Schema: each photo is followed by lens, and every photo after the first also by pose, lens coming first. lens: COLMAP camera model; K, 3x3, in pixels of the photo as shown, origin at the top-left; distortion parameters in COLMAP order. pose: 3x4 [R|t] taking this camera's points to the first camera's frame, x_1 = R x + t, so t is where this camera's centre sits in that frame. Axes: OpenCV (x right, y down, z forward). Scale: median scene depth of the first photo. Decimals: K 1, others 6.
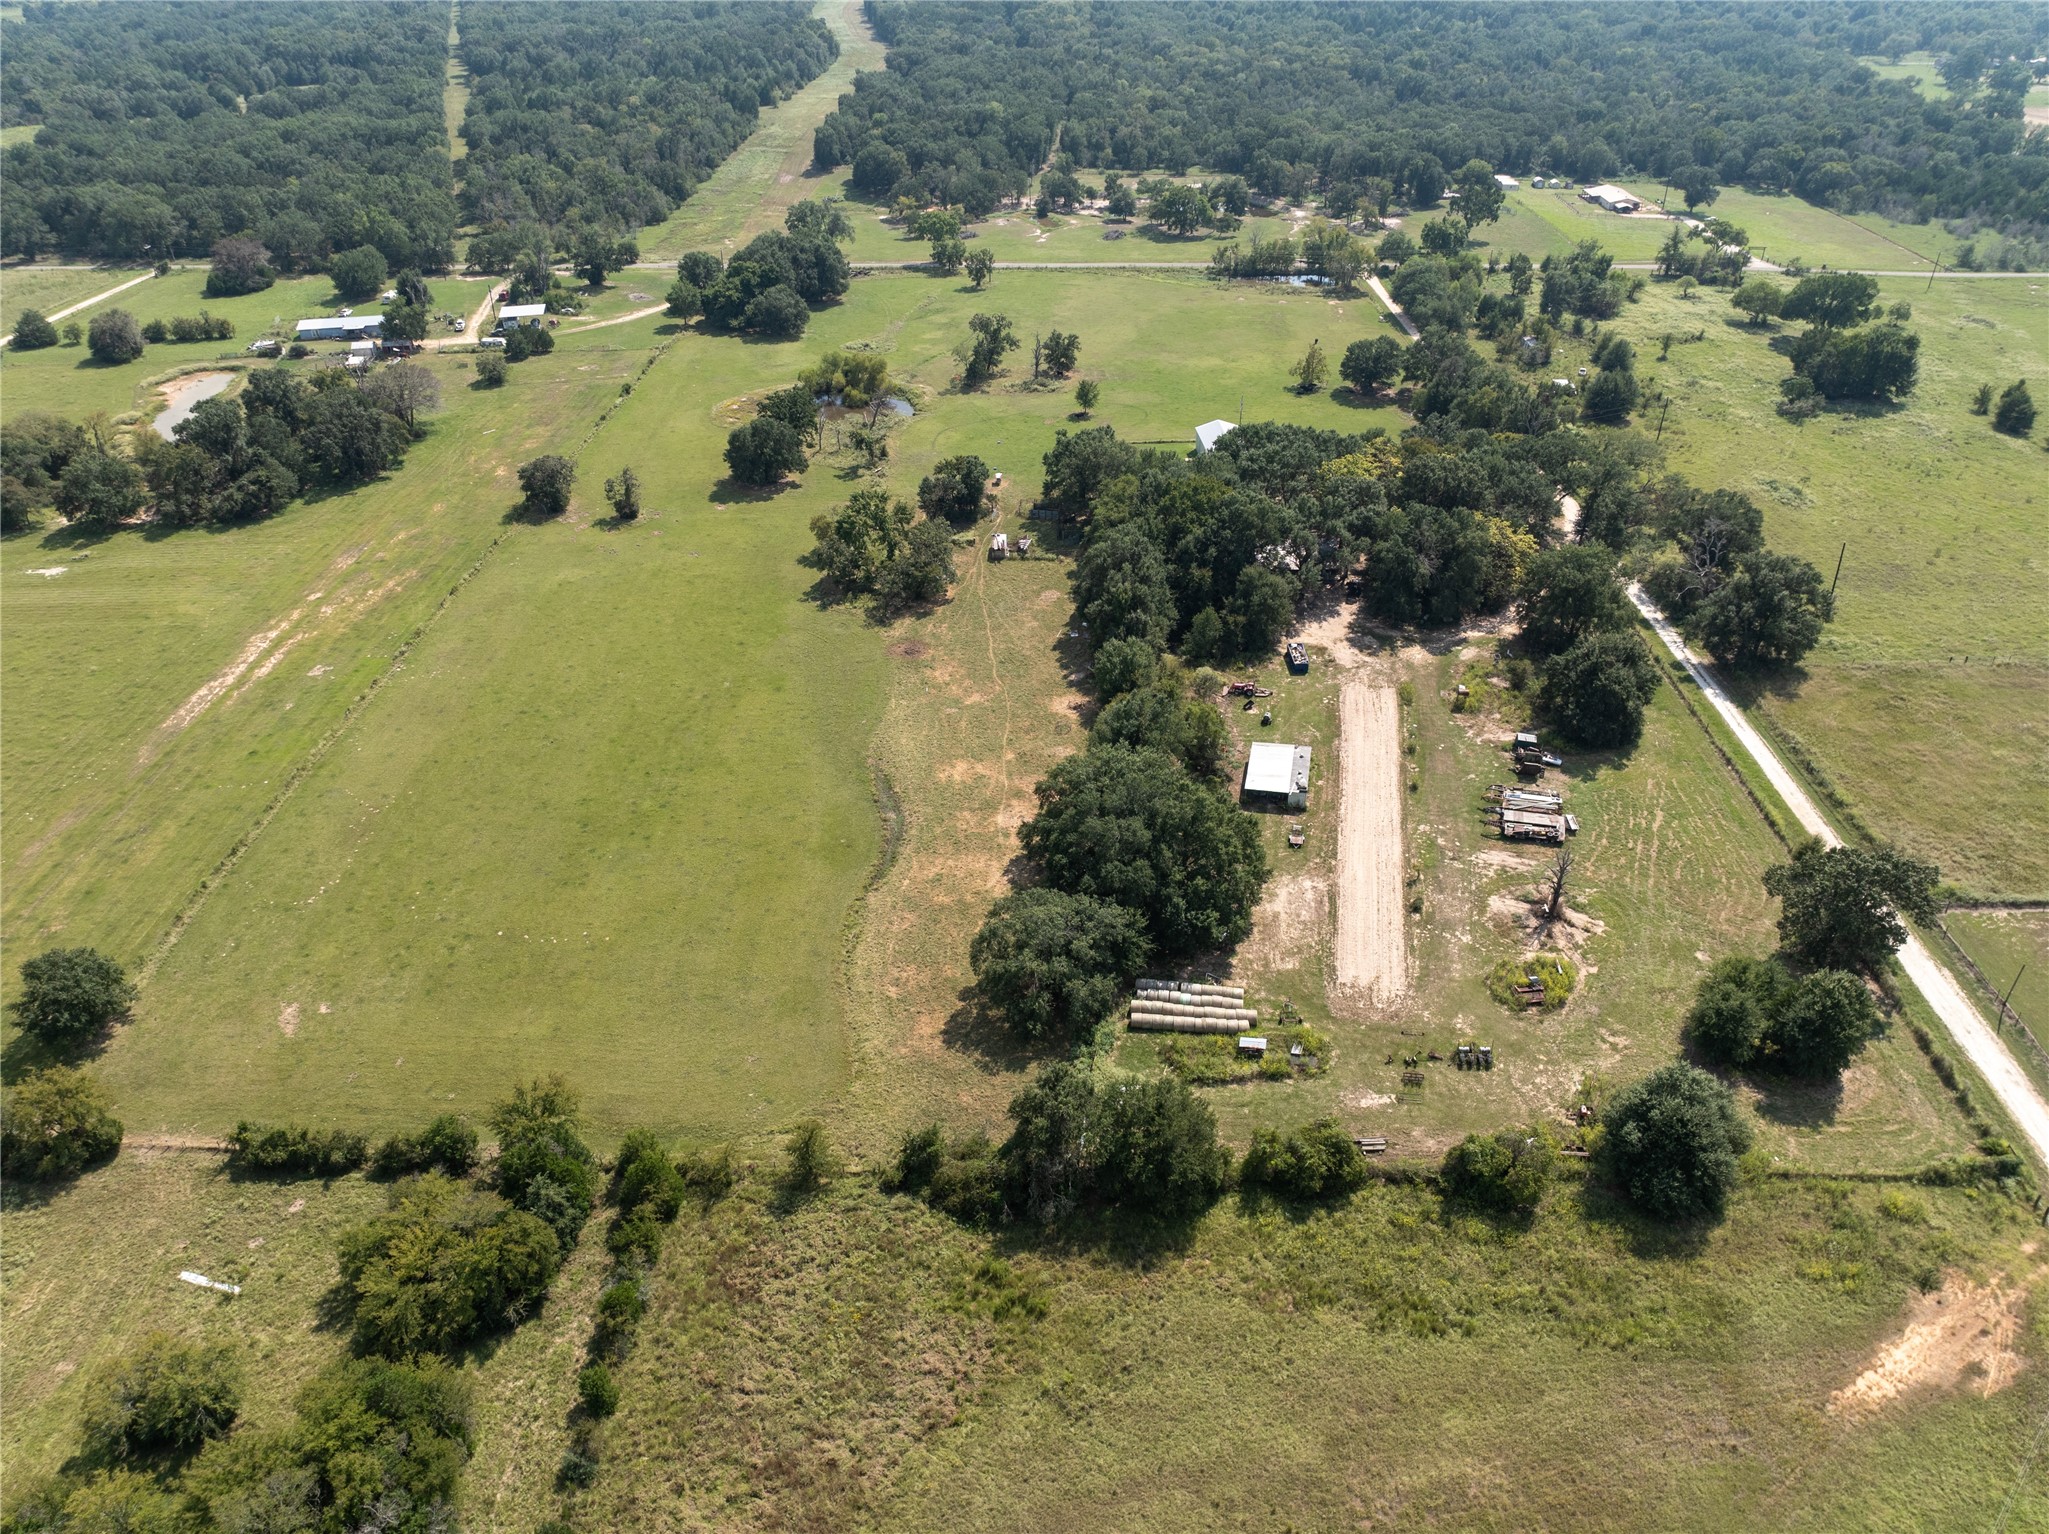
lens RADIAL K [[1448.6, 0, 1022.9], [0, 1448.6, 735.0], [0, 0, 1]] dist [-0.054220, 0.033646]
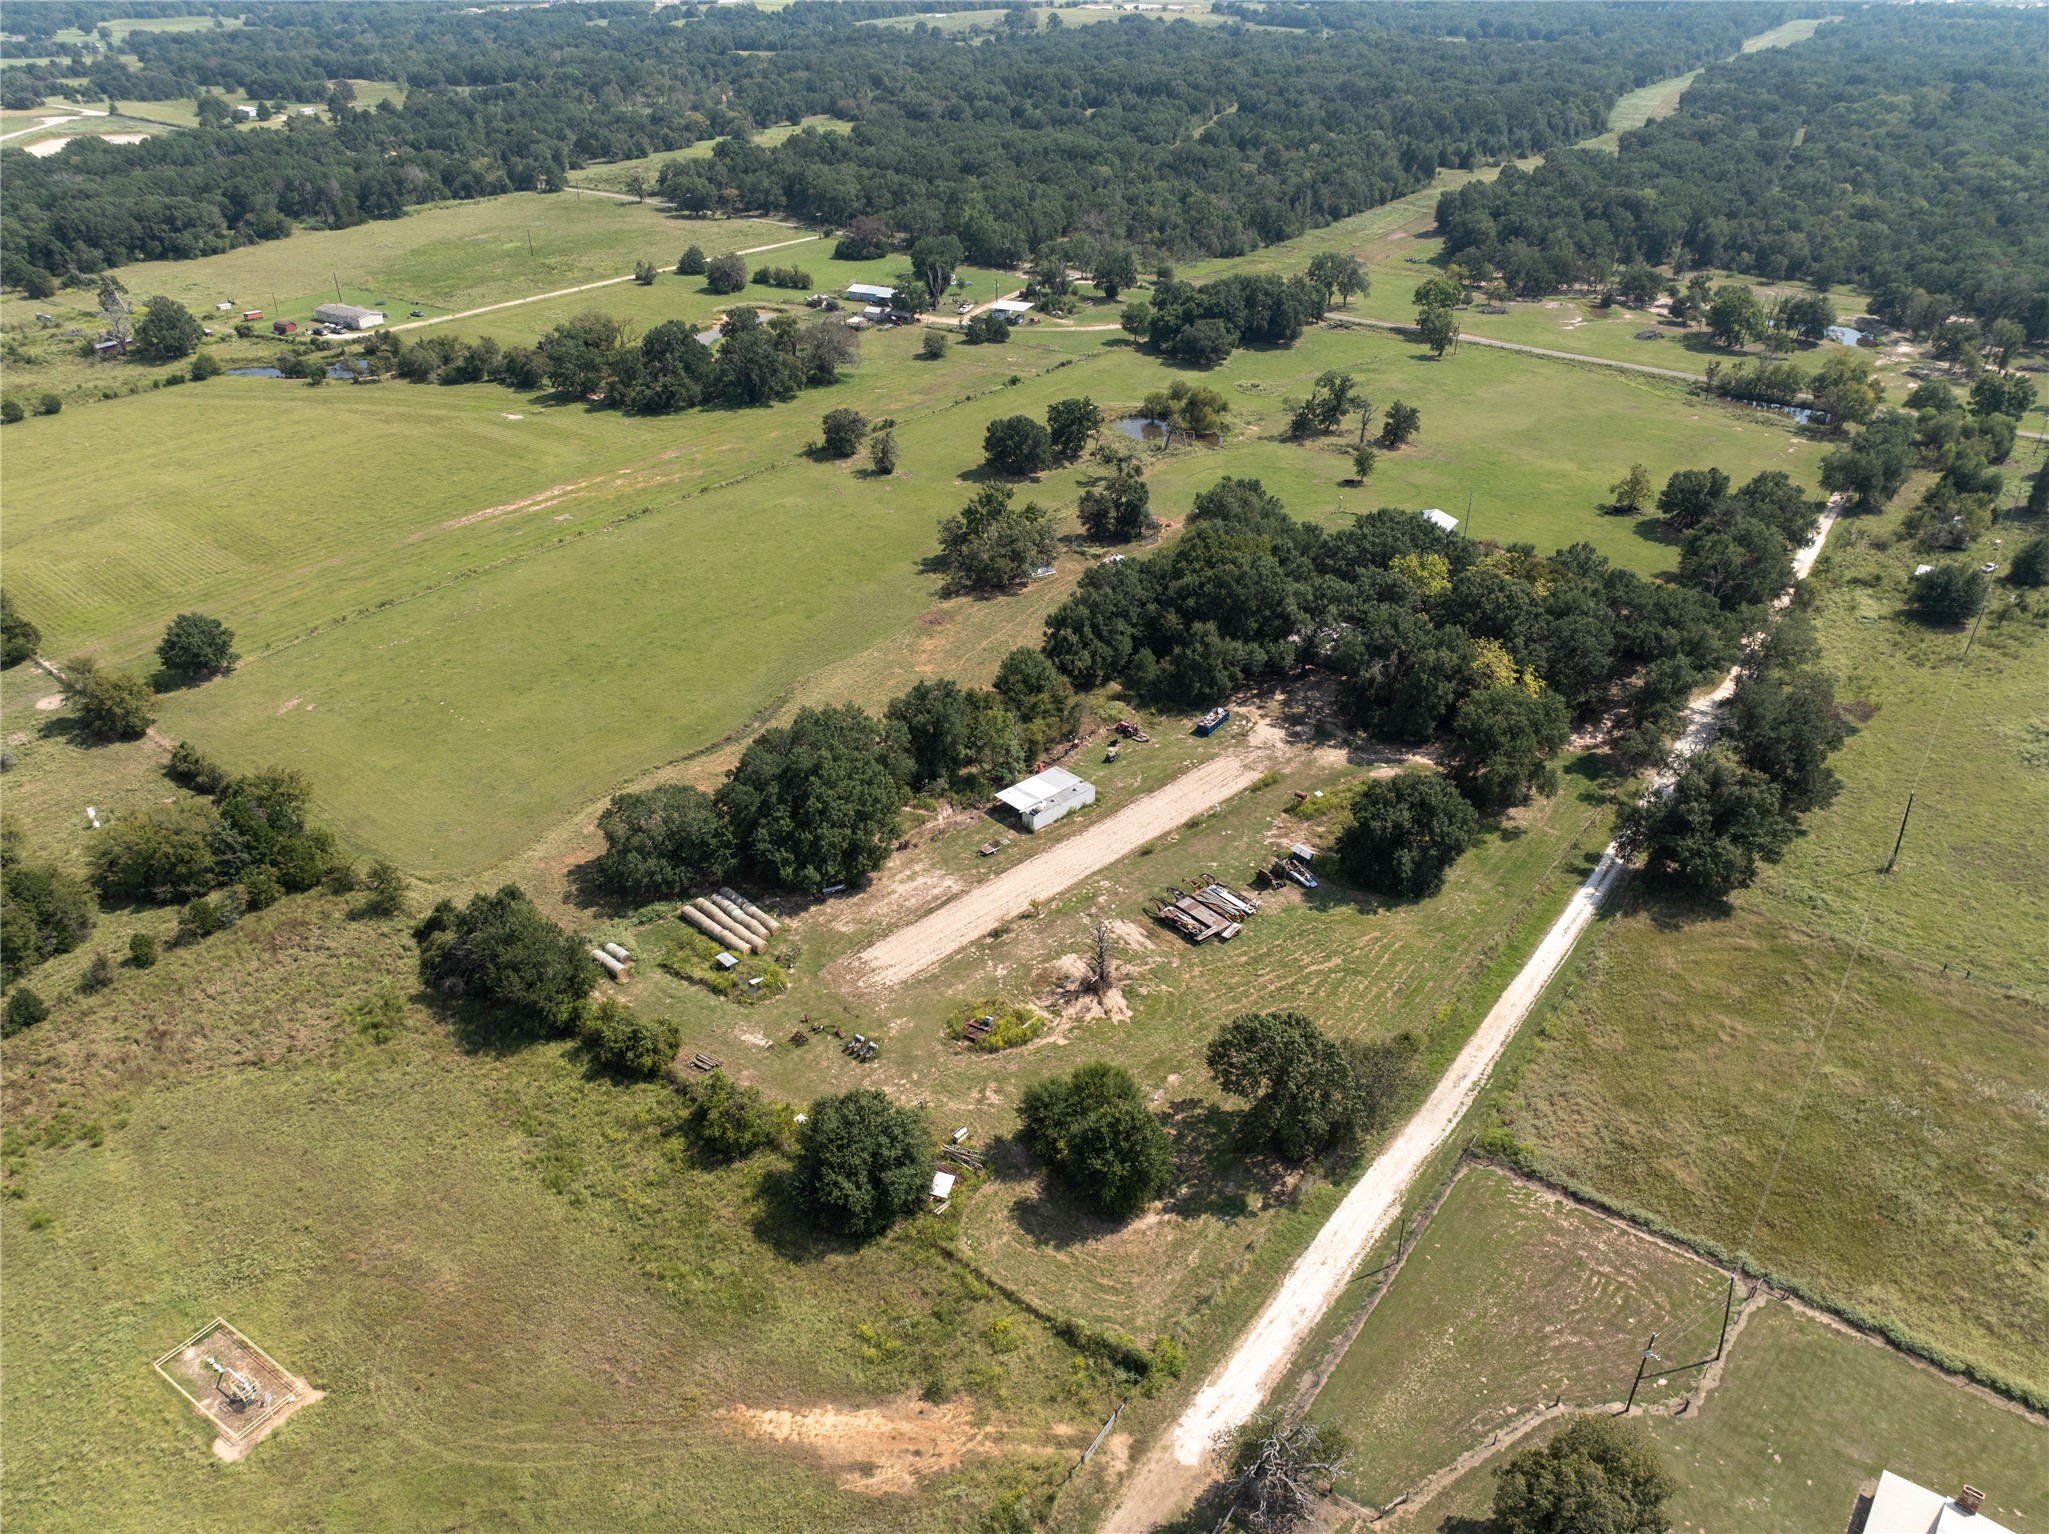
lens RADIAL K [[1415.3, 0, 1024.5], [0, 1415.3, 767.0], [0, 0, 1]] dist [-0.008158, -0.071379]
pose [[0.815745, 0.305981, -0.490852, 0.637648], [-0.310821, 0.947573, 0.074133, -0.062210], [0.487802, 0.092094, 0.868083, 0.108484]]
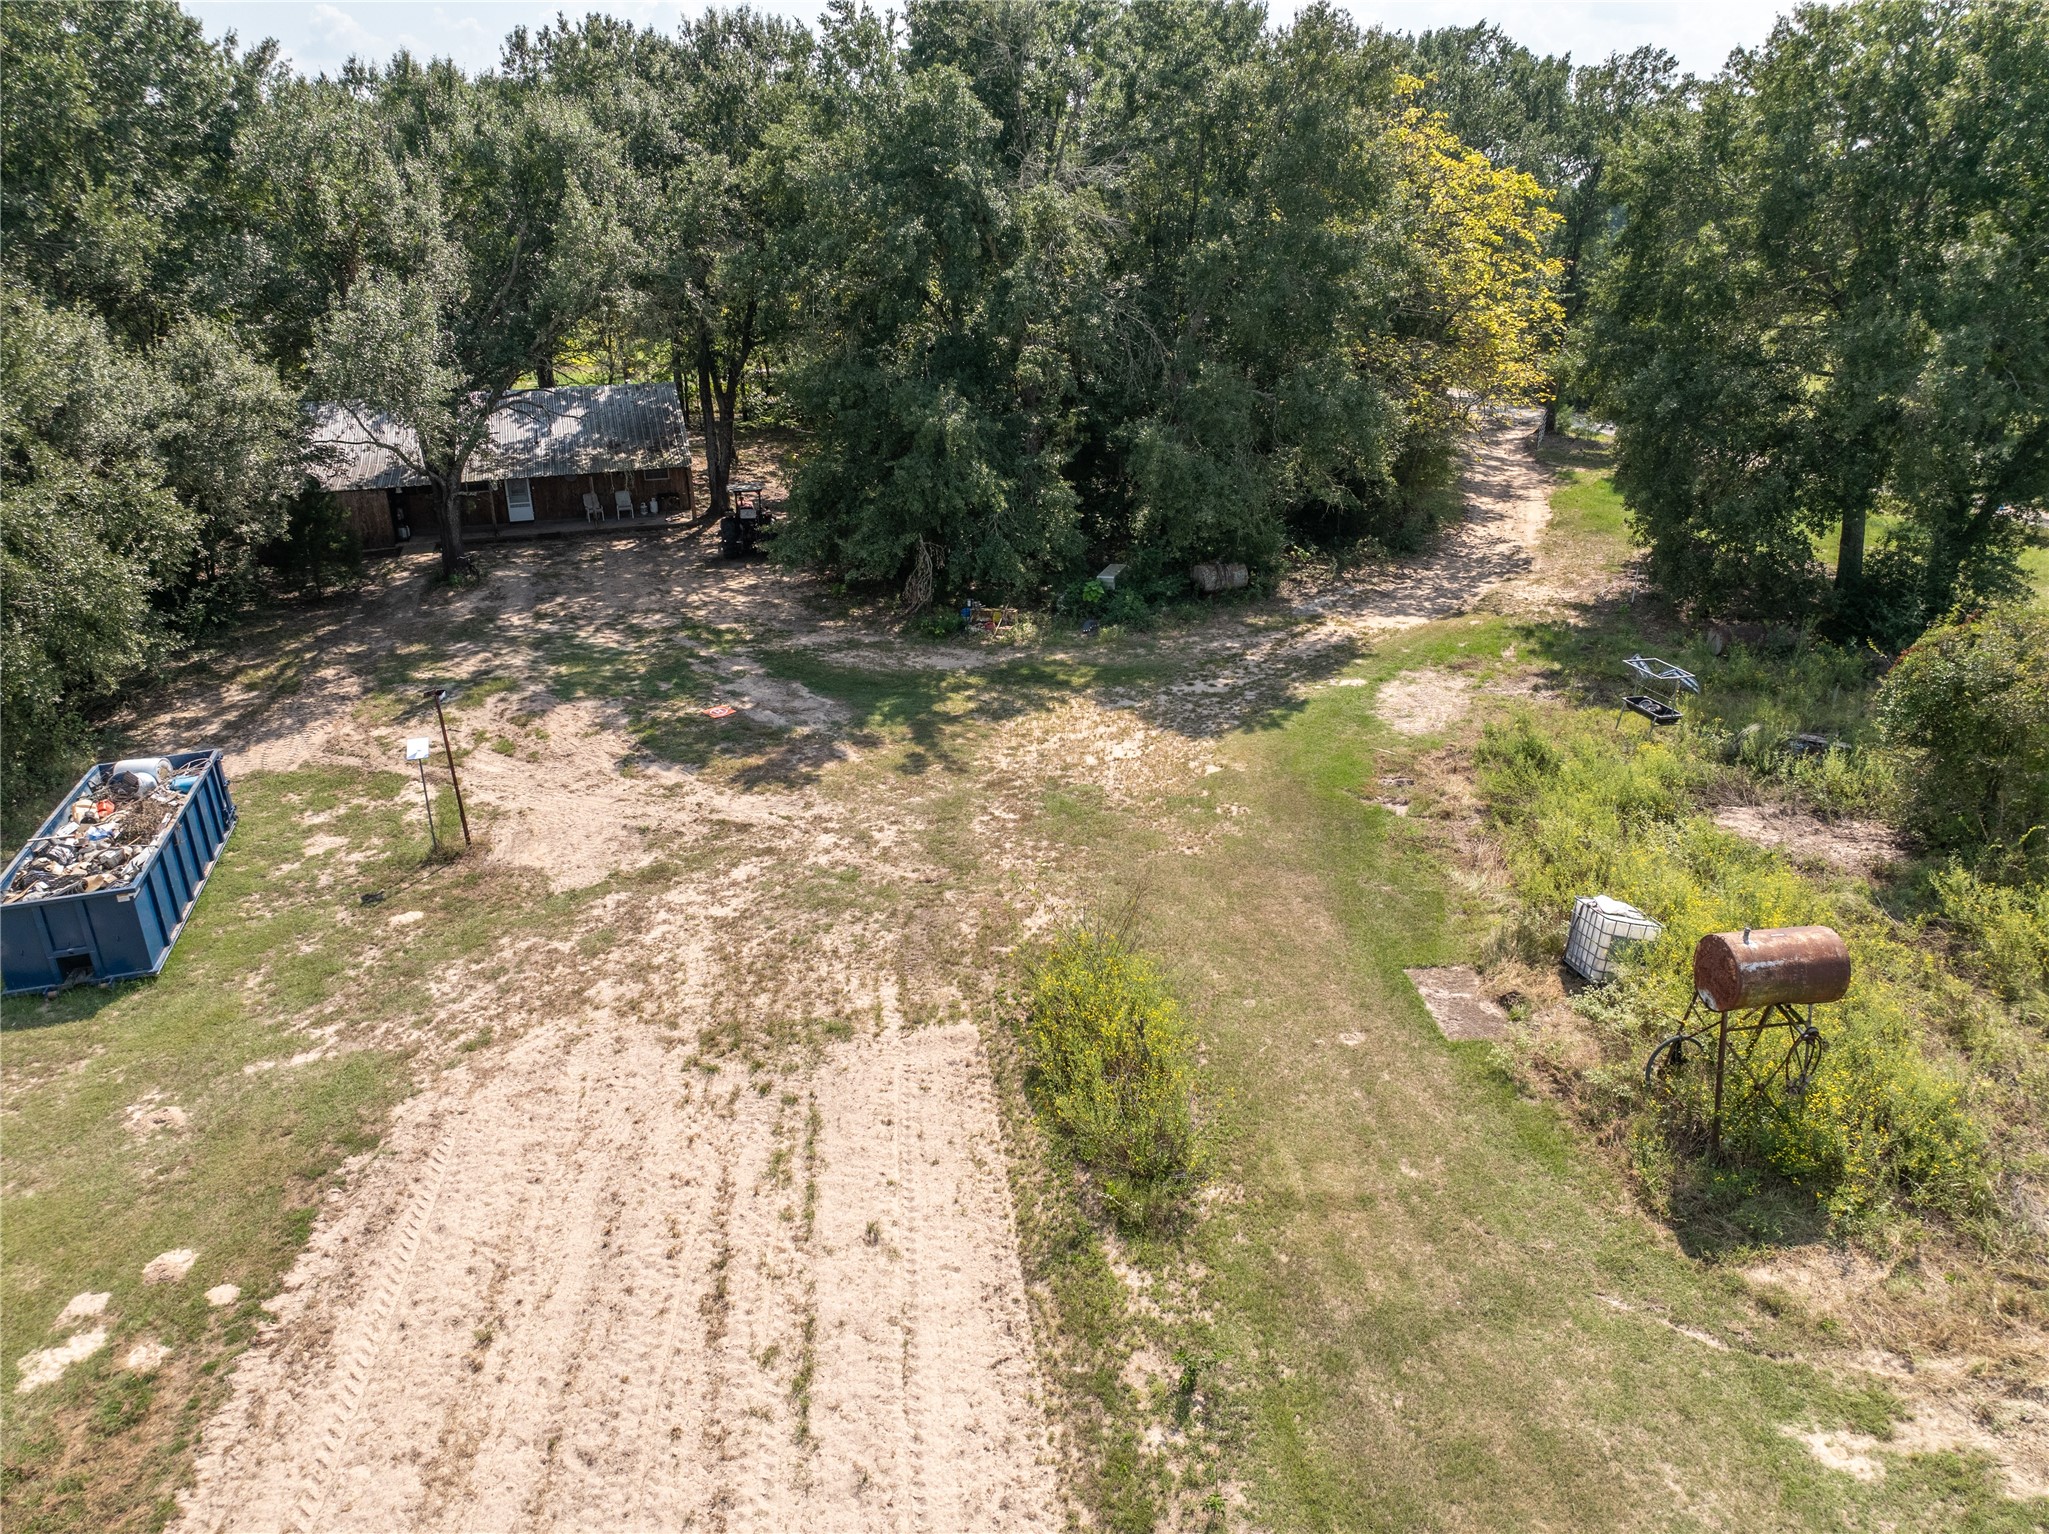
lens RADIAL K [[1415.3, 0, 1024.5], [0, 1415.3, 767.0], [0, 0, 1]] dist [-0.008158, -0.071379]
pose [[0.956620, -0.102725, 0.272628, 0.255950], [0.148973, 0.976661, -0.154729, -0.036889], [-0.250371, 0.188631, 0.949596, 0.977981]]
